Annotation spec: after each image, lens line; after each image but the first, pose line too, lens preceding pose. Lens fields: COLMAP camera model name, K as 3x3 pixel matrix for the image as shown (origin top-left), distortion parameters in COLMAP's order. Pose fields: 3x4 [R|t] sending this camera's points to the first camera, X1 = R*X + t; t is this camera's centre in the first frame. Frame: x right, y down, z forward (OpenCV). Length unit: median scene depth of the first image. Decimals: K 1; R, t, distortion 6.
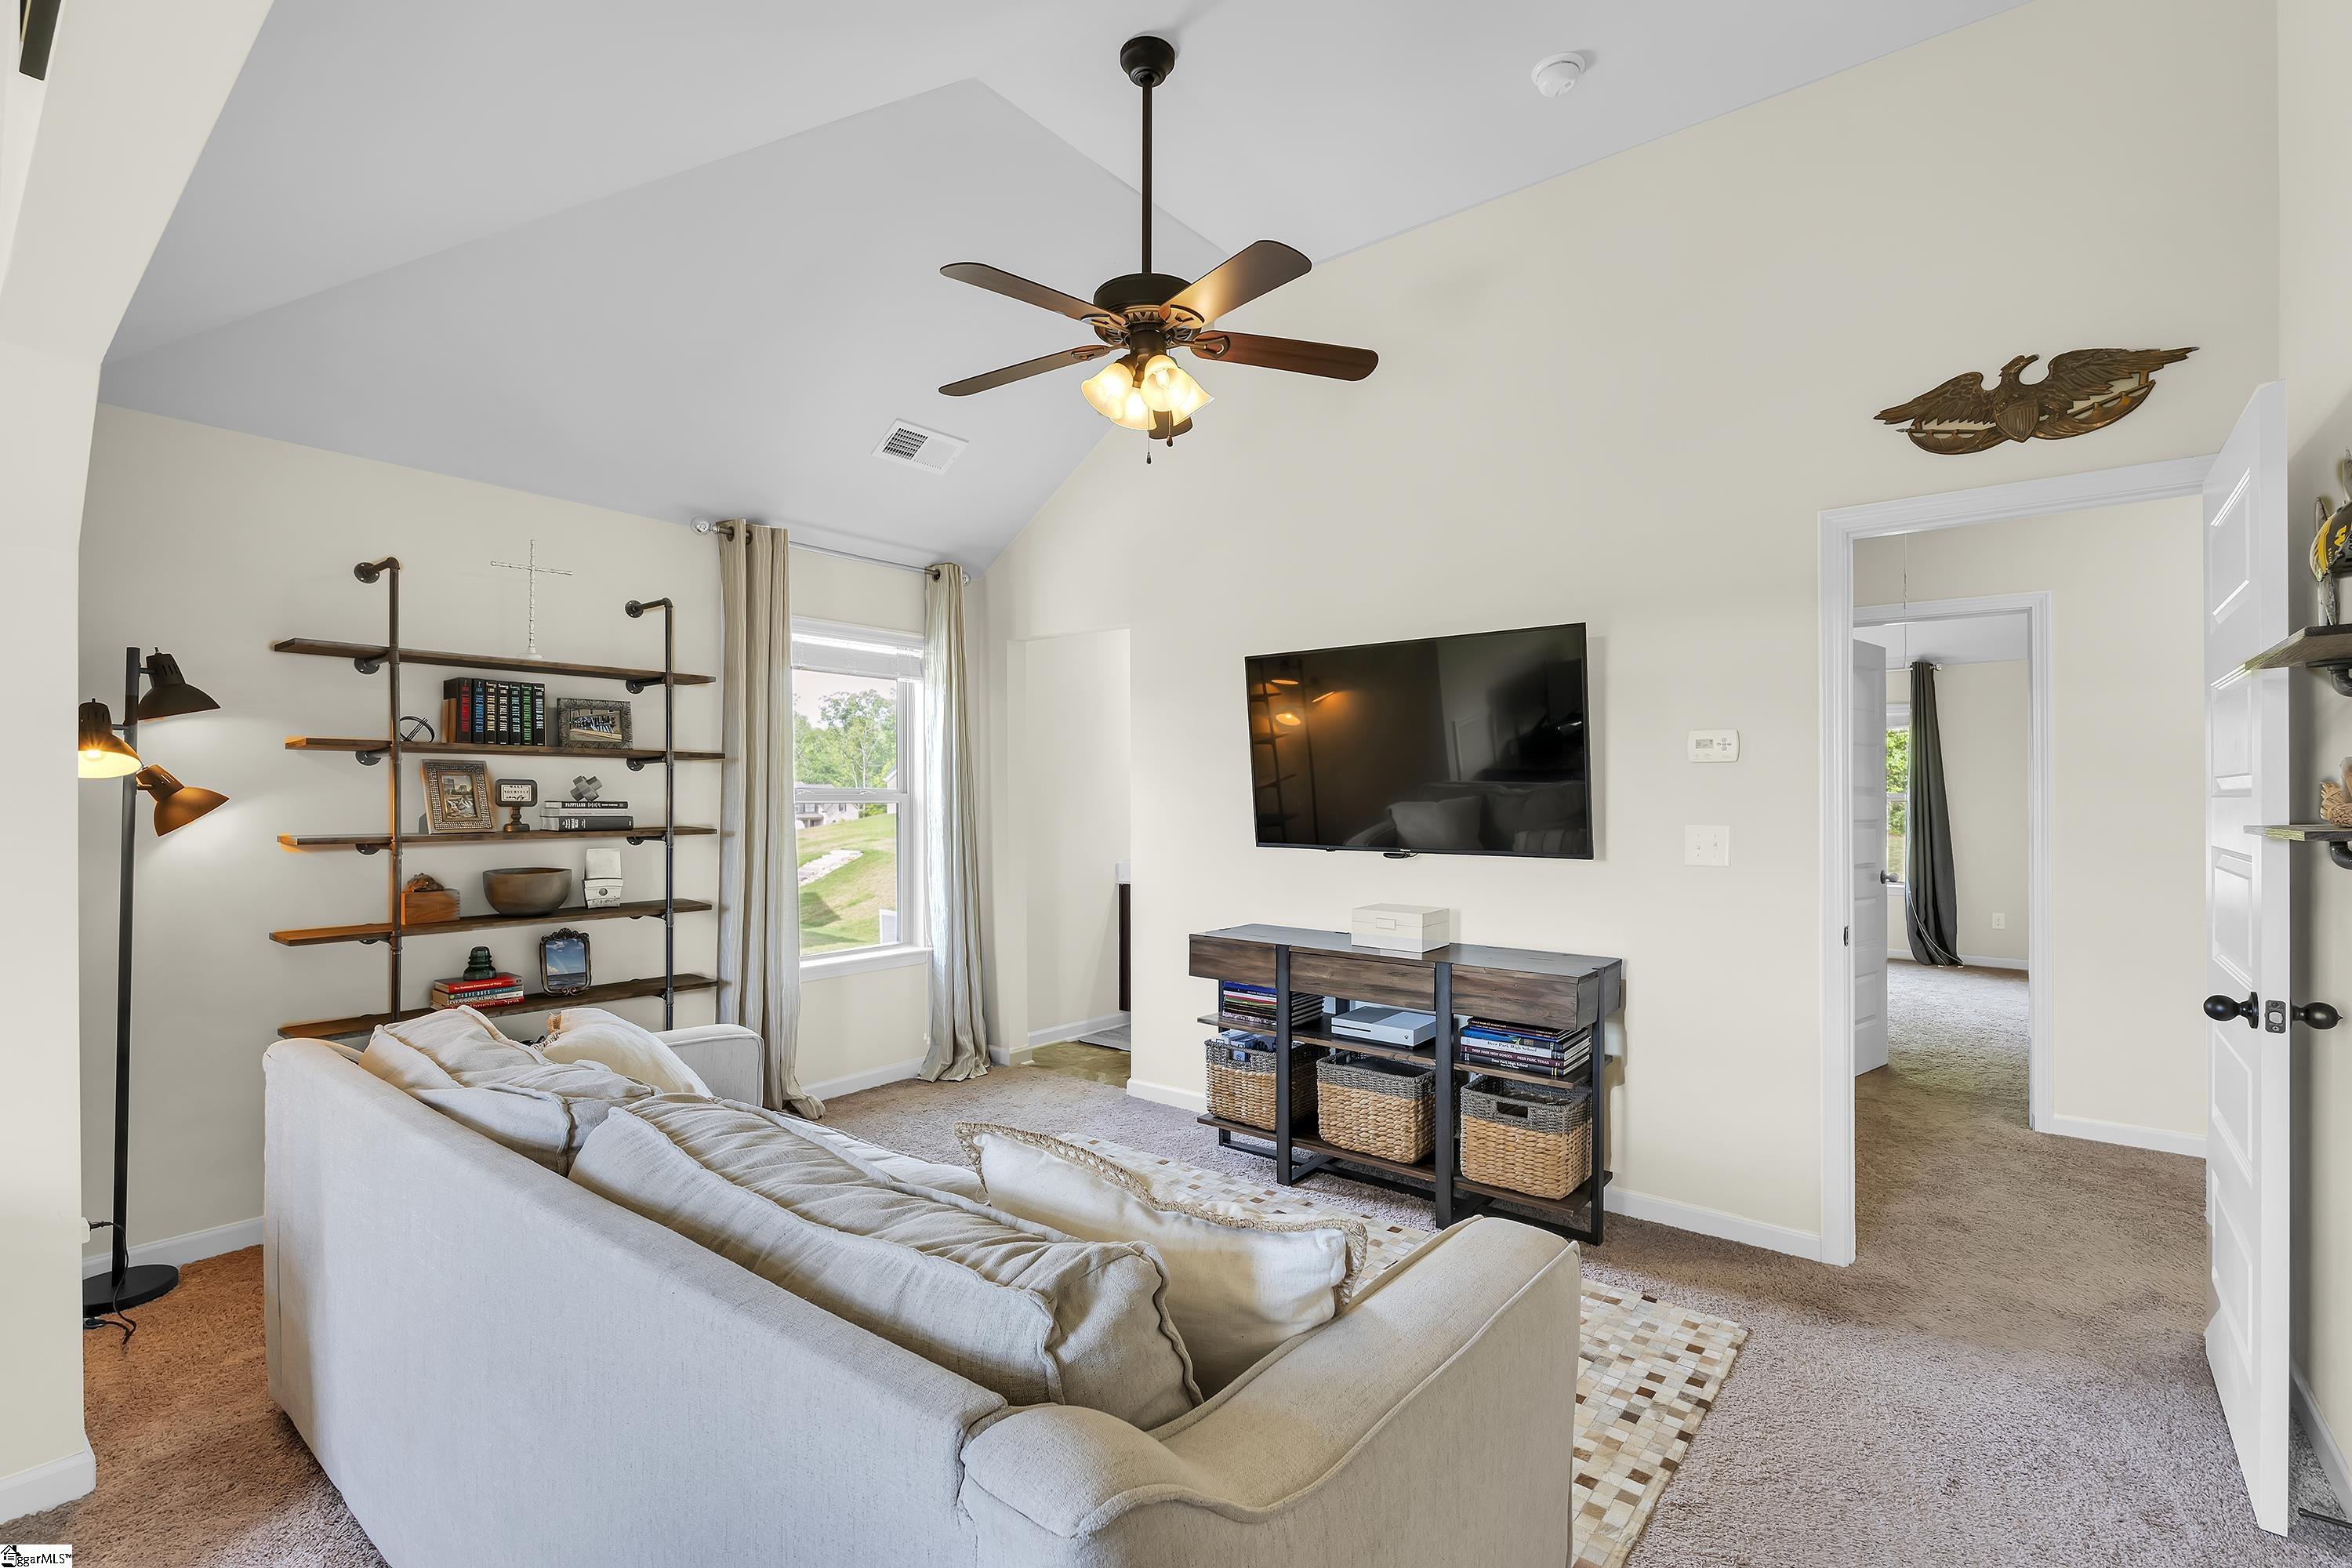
lens RADIAL K [[1045.6, 0, 1171.5], [0, 1045.6, 786.9], [0, 0, 1]] dist [-0.003706, -0.000197]
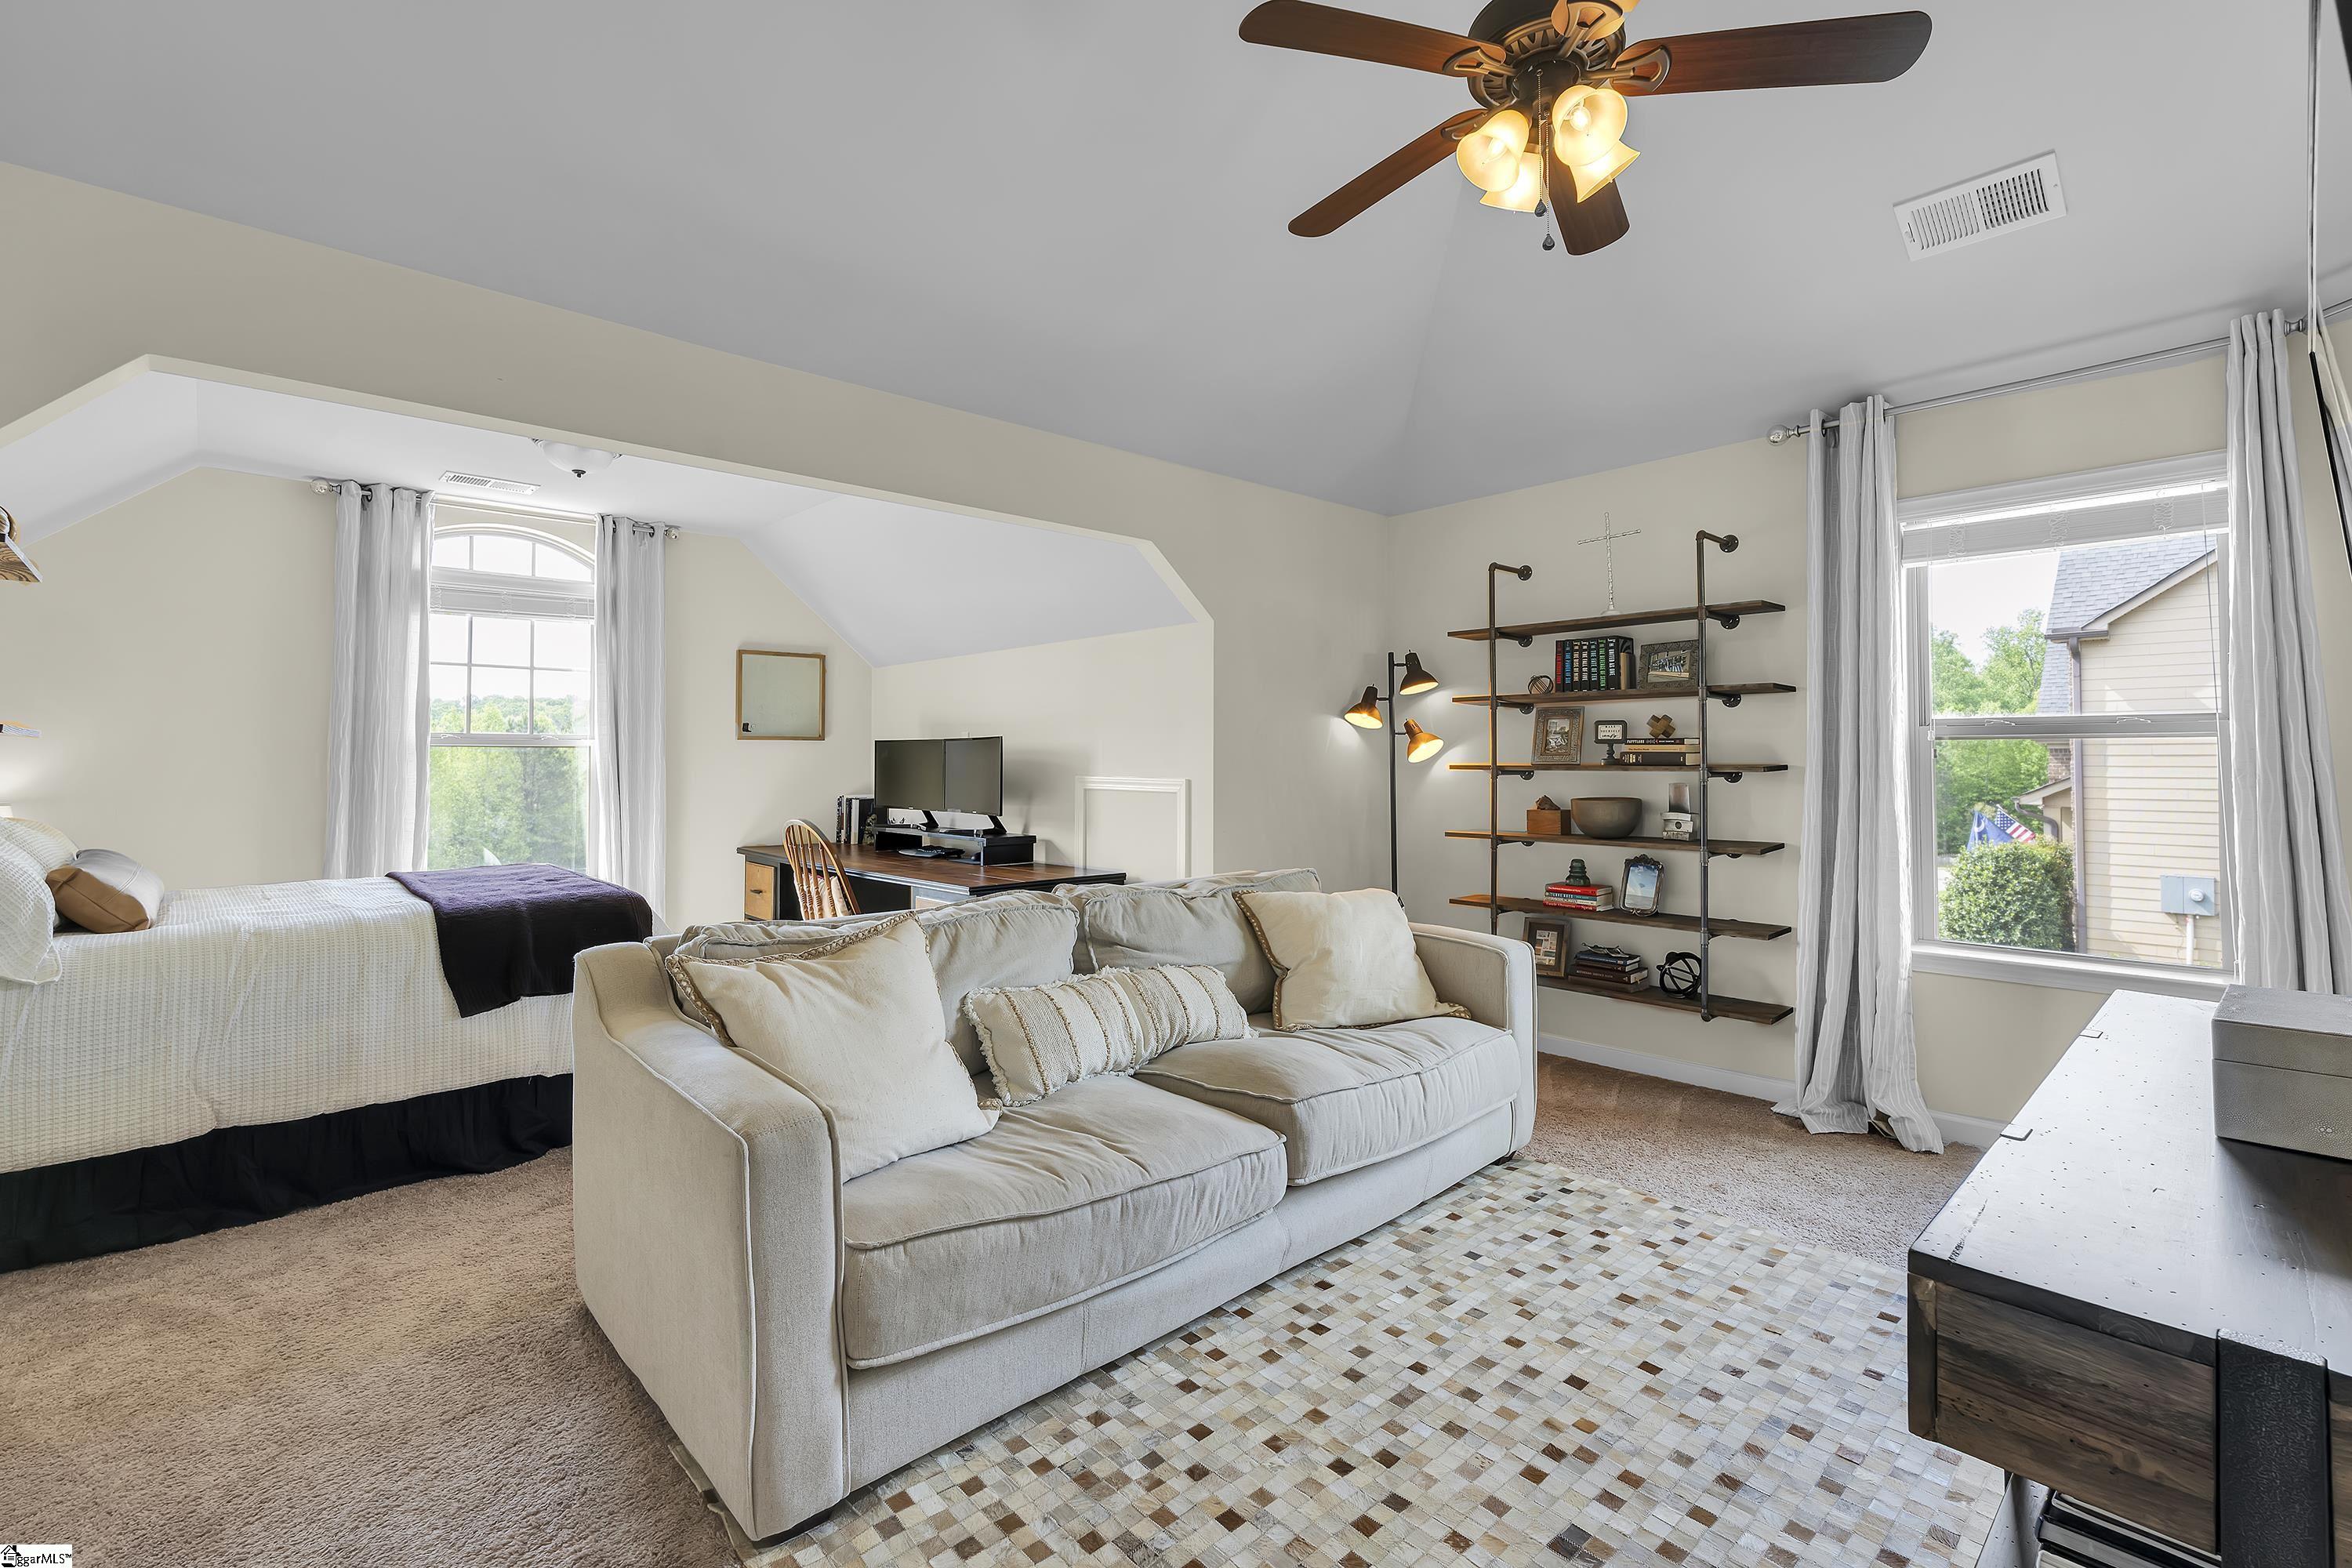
lens RADIAL K [[1045.6, 0, 1171.5], [0, 1045.6, 786.9], [0, 0, 1]] dist [-0.003706, -0.000197]
pose [[-0.135538, 0.030999, -0.990287, 0.599693], [0.015299, 0.999457, 0.029192, 0.025700], [0.990654, -0.011193, -0.135939, 0.676497]]
